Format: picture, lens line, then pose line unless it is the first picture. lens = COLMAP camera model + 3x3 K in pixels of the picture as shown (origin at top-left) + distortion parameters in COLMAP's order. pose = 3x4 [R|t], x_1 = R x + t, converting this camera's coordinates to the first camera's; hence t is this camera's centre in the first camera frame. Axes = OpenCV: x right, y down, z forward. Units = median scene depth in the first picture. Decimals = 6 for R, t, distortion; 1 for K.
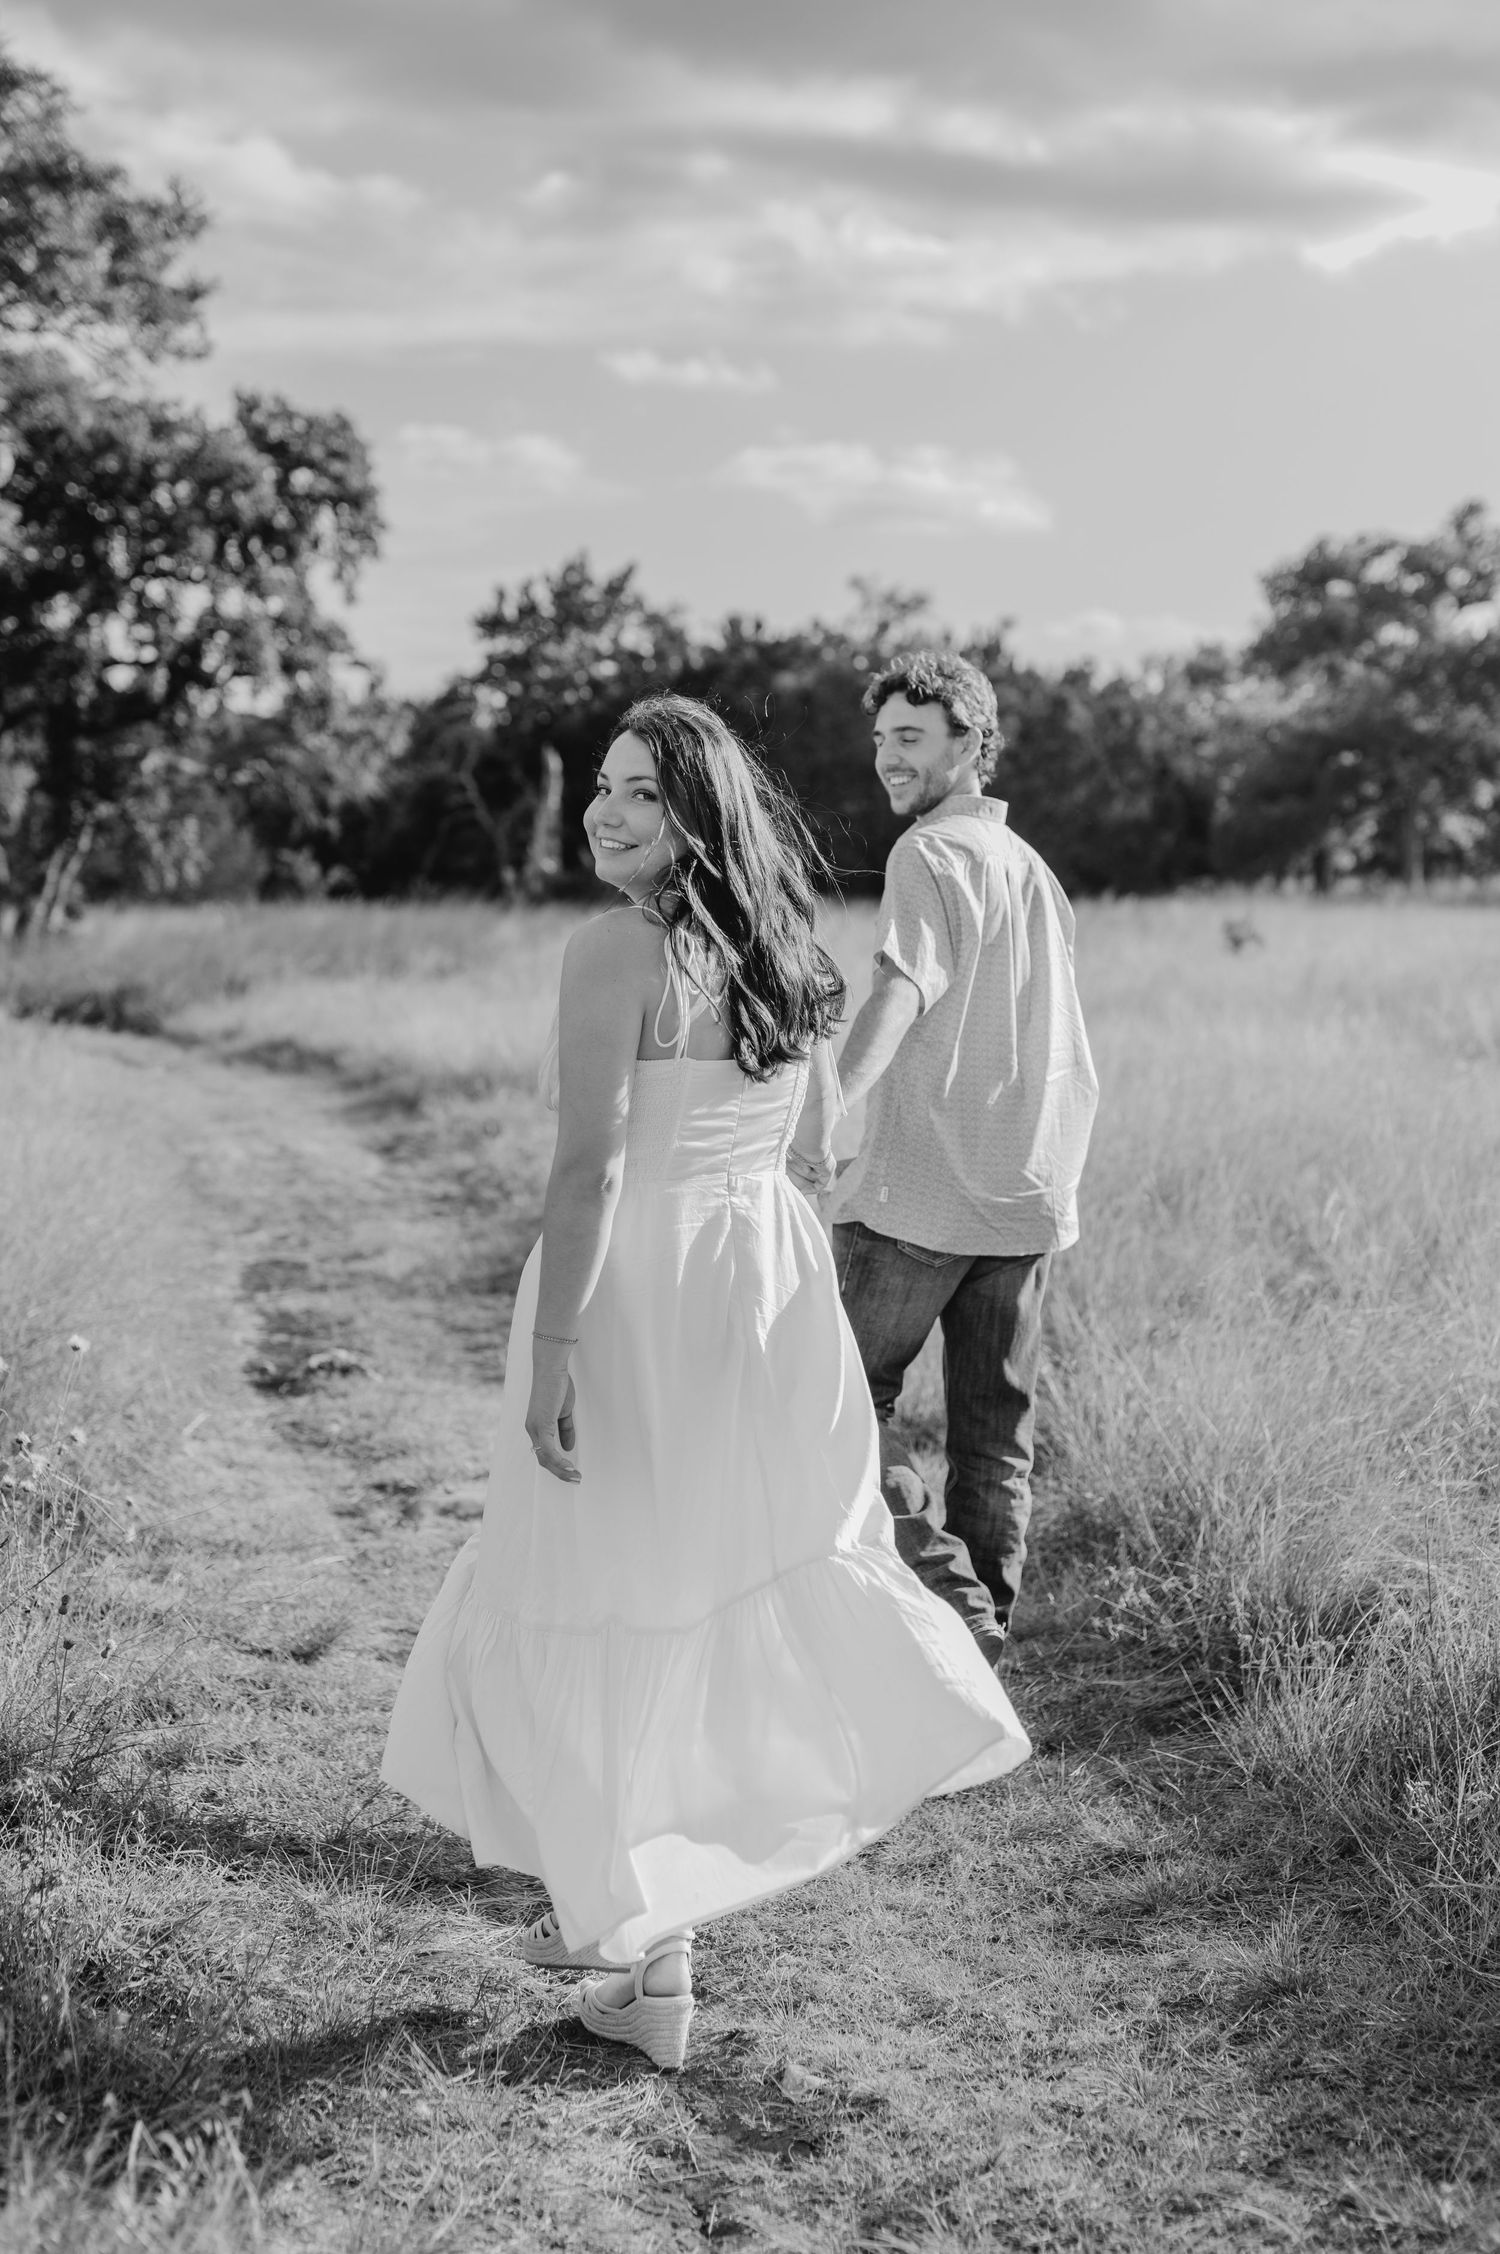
lens RADIAL K [[3261.0, 0, 677.6], [0, 3261.0, 1167.7], [0, 0, 1]] dist [0.003093, 0.000000]
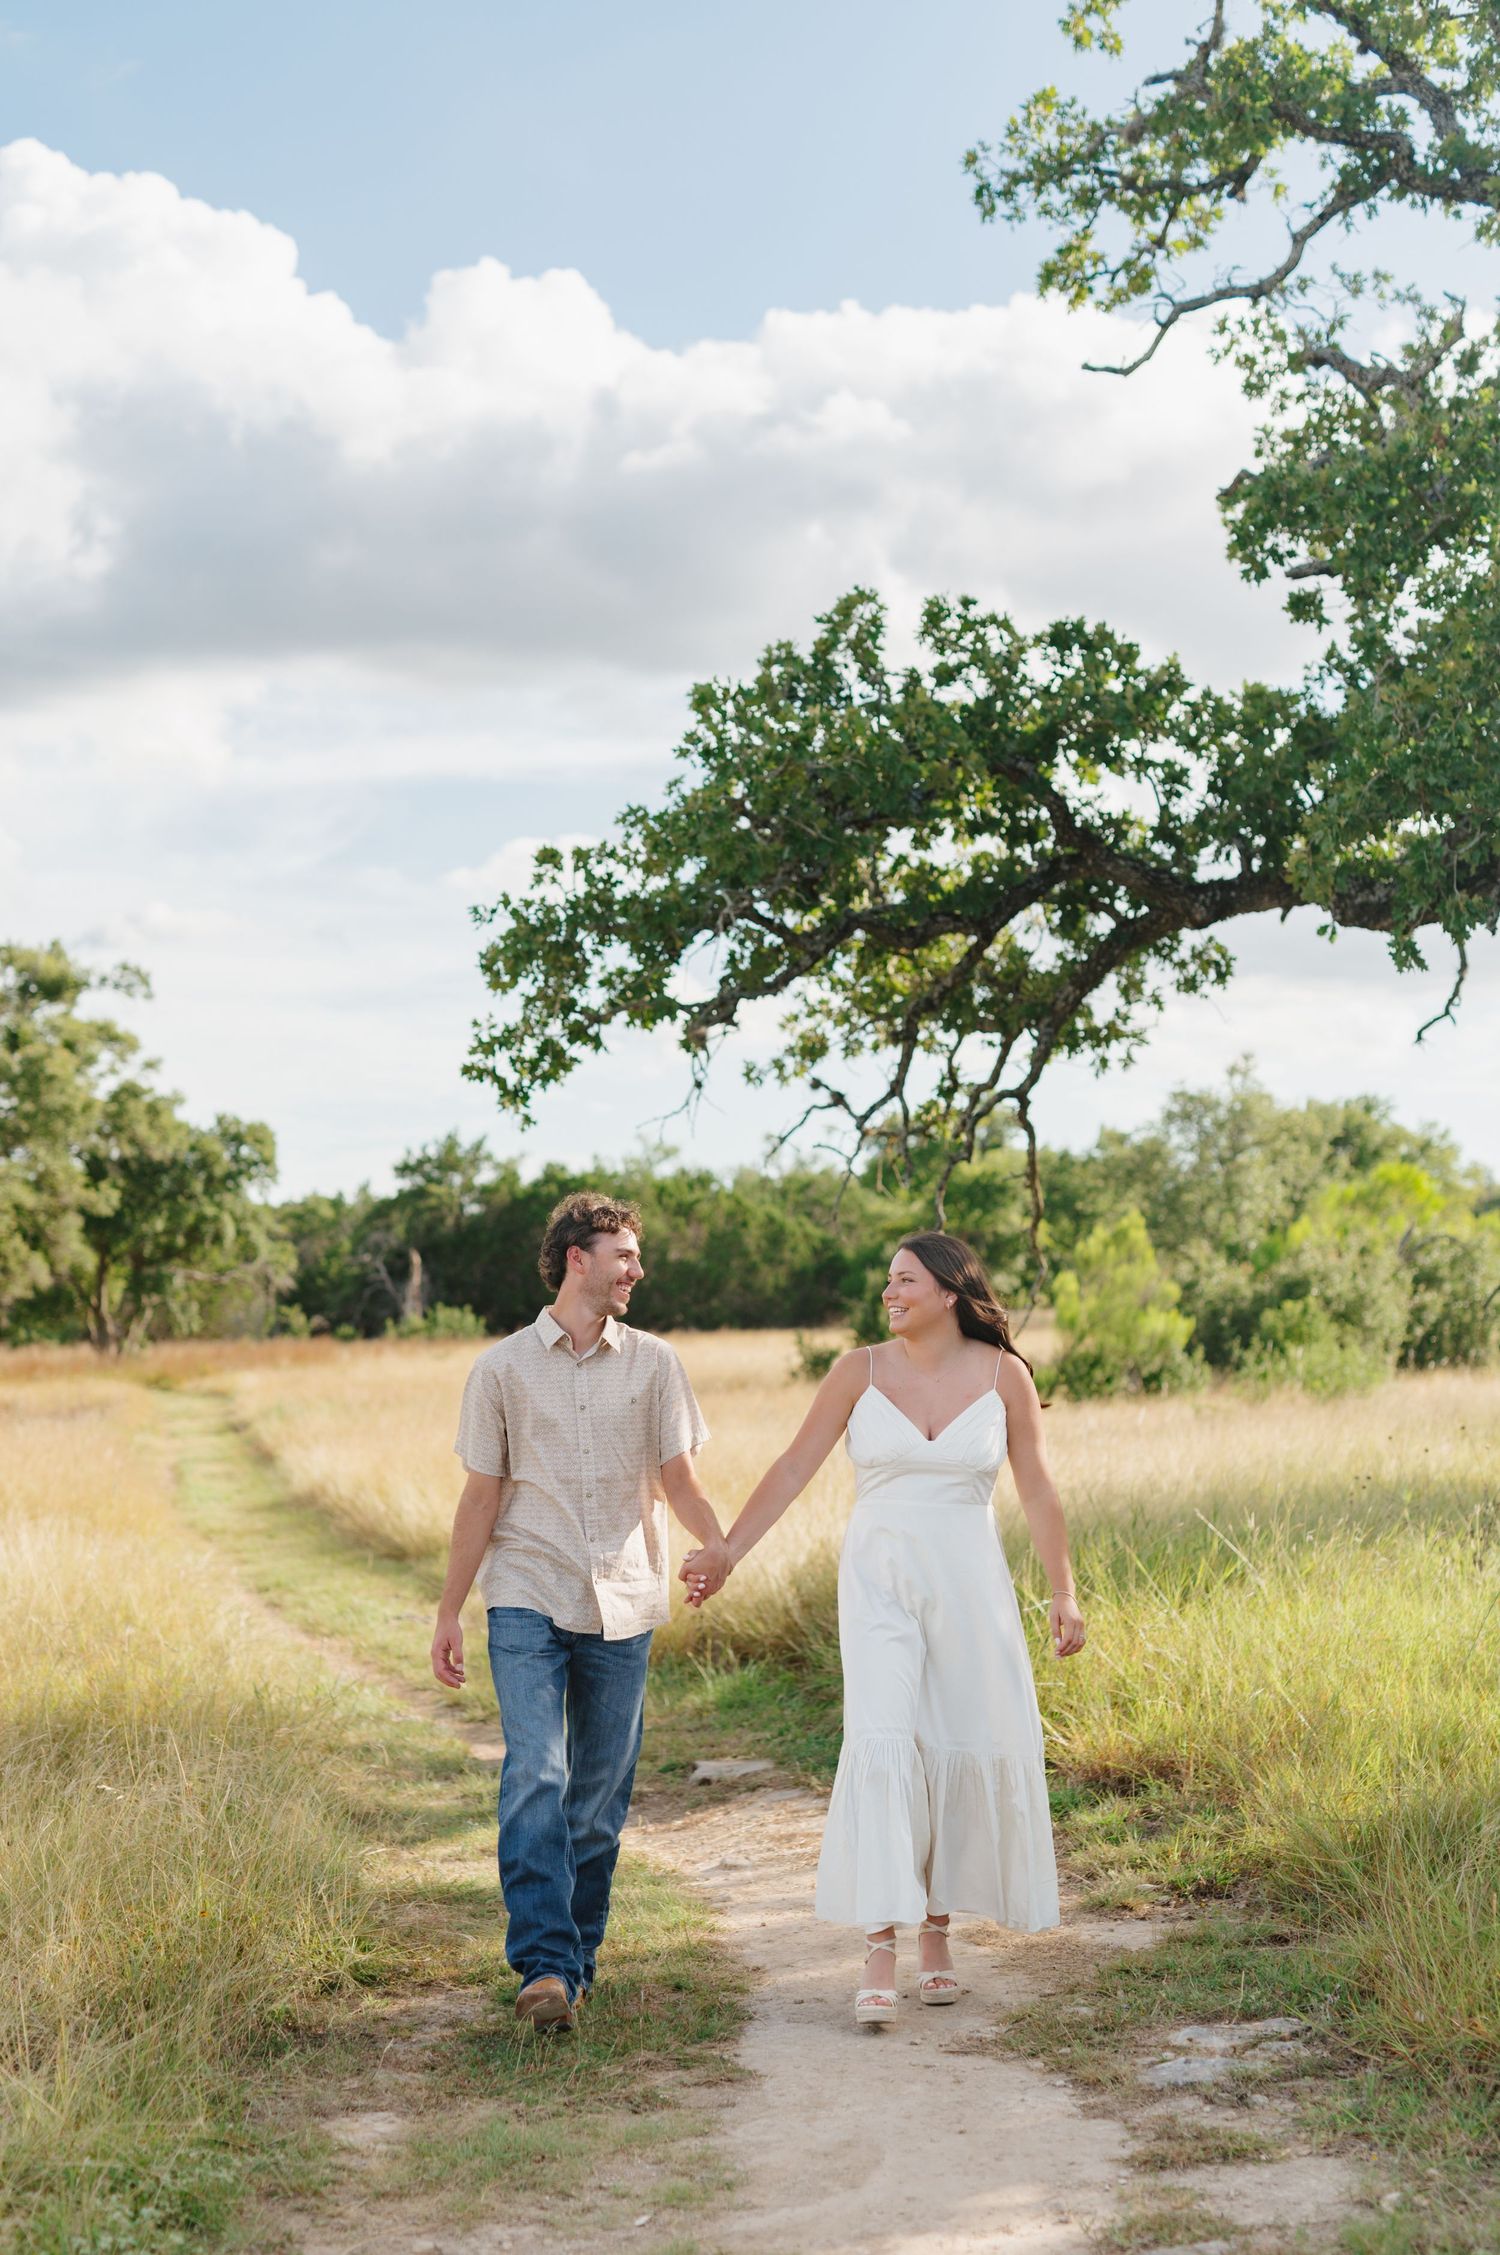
lens RADIAL K [[3262.5, 0, 790.9], [0, 3262.5, 1224.1], [0, 0, 1]] dist [0.003093, 0.000000]
pose [[0.999853, -0.016650, 0.004146, 0.265445], [0.017007, 0.993715, -0.110637, 0.093463], [-0.002278, 0.110691, 0.993852, -1.280644]]
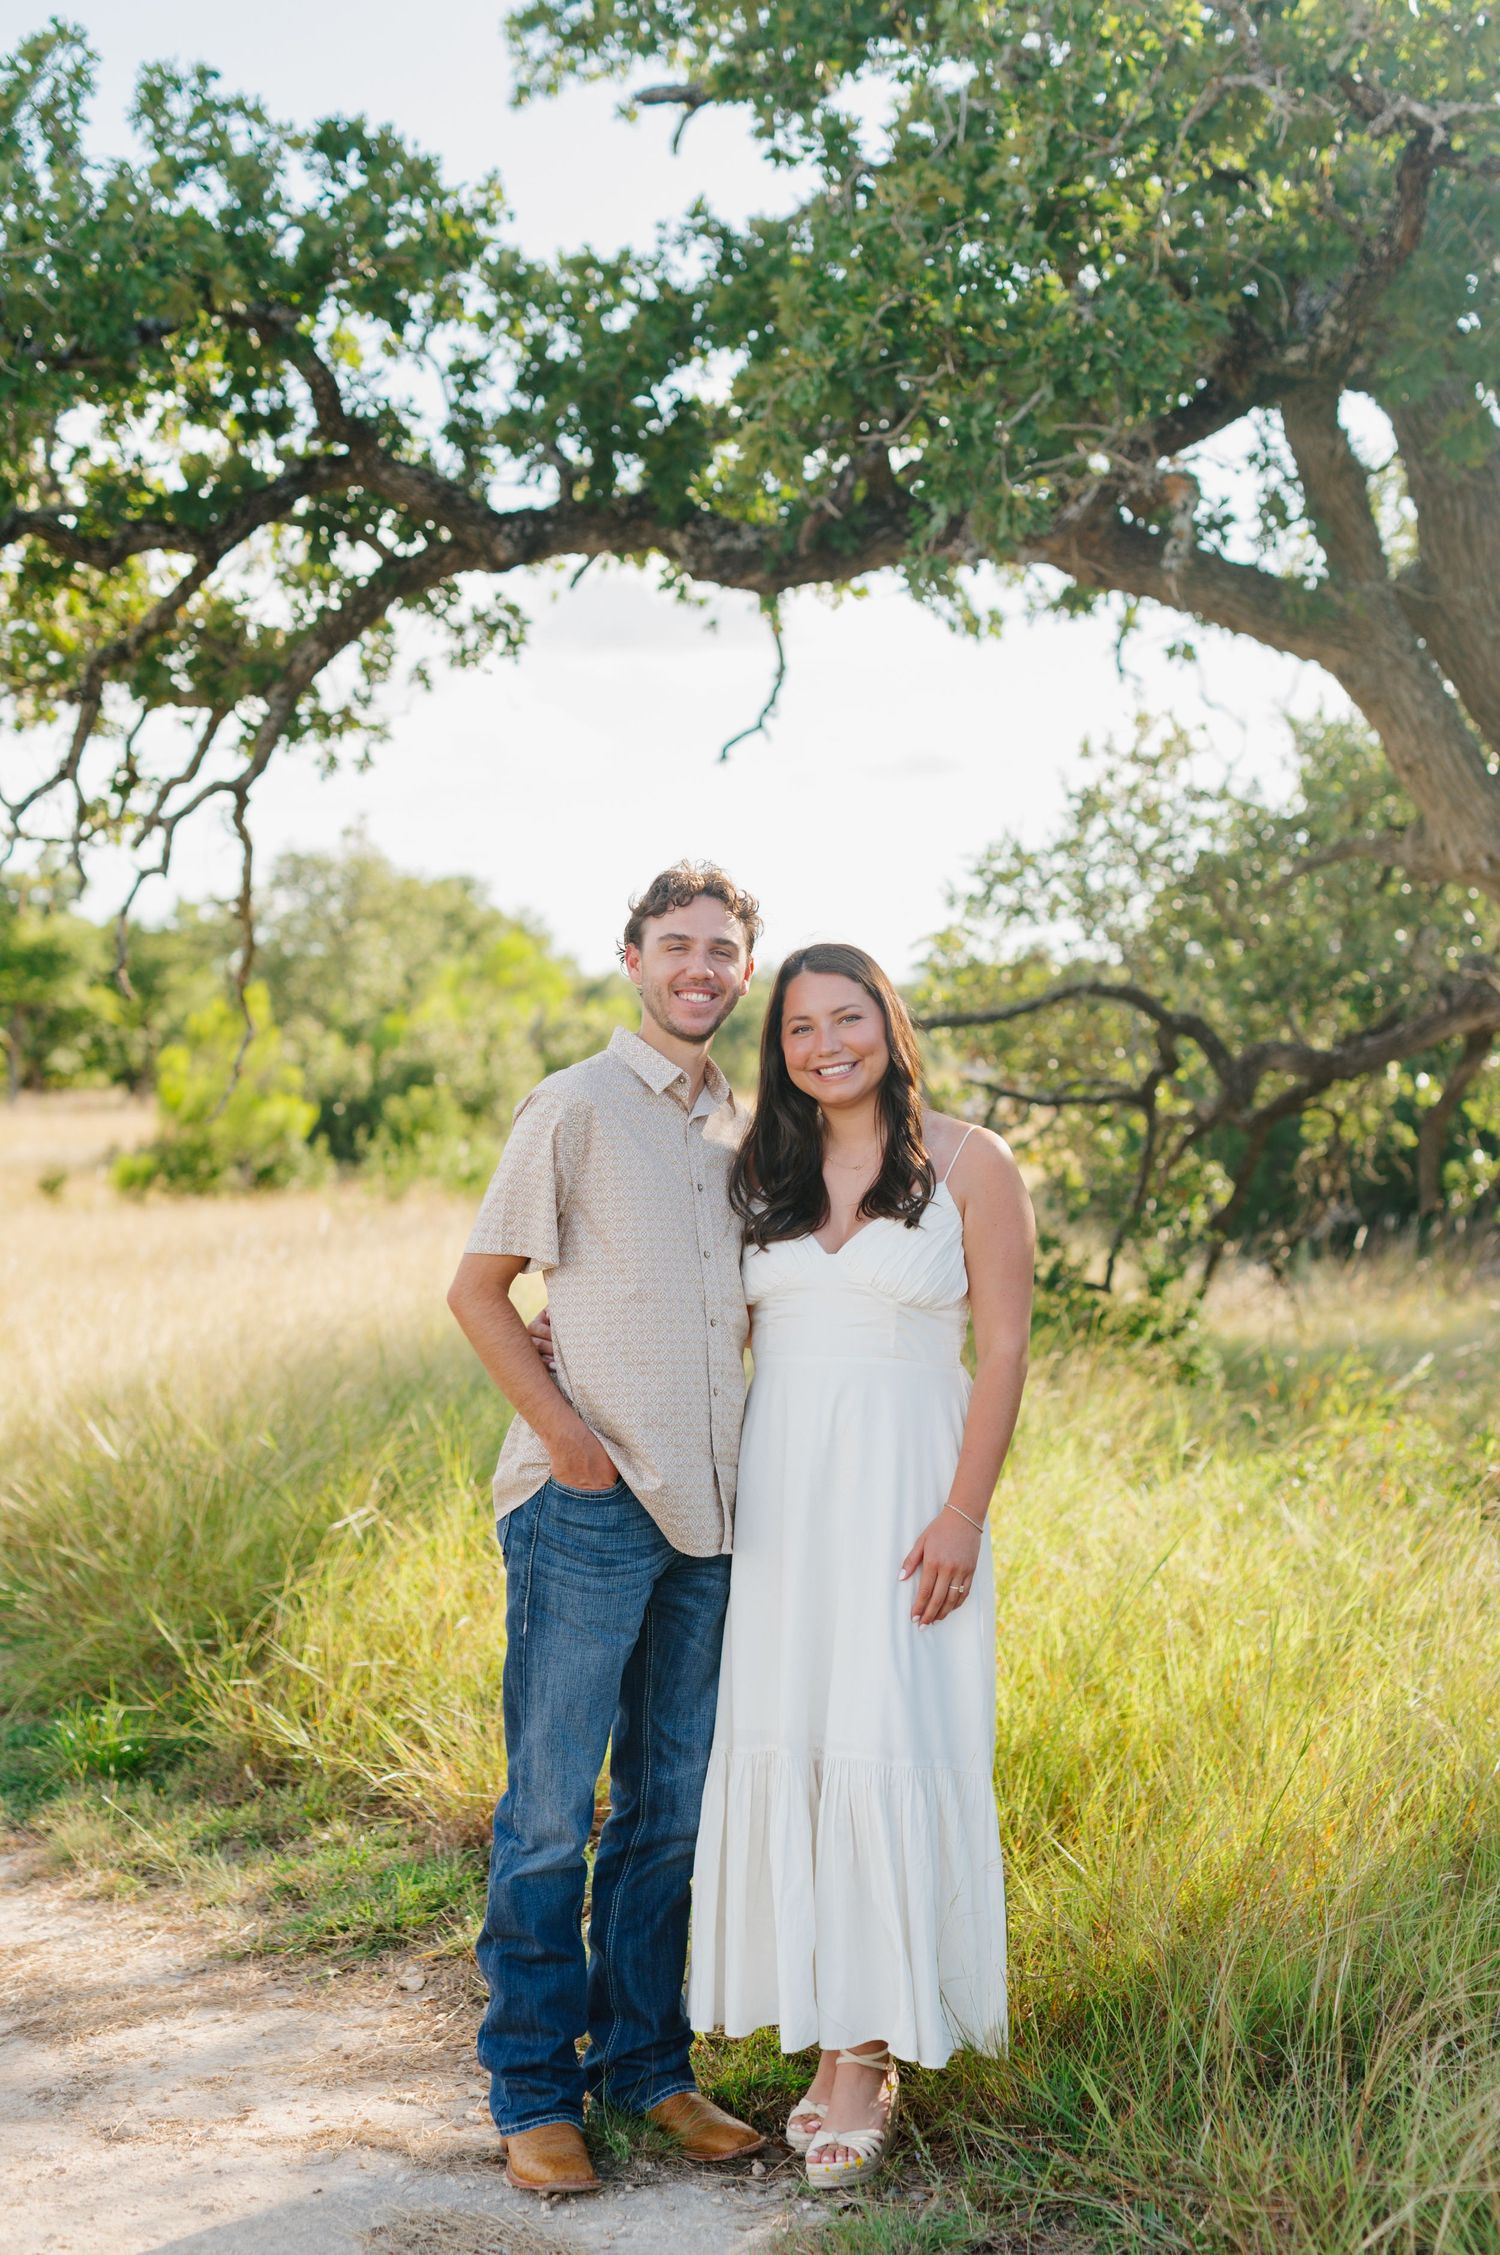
lens RADIAL K [[3363.4, 0, 819.1], [0, 3363.4, 1125.2], [0, 0, 1]] dist [0.002245, 0.000000]
pose [[0.956584, 0.010426, 0.291270, 0.255019], [0.011287, 0.997285, -0.072765, 0.084052], [-0.291238, 0.072894, 0.953870, -1.151896]]
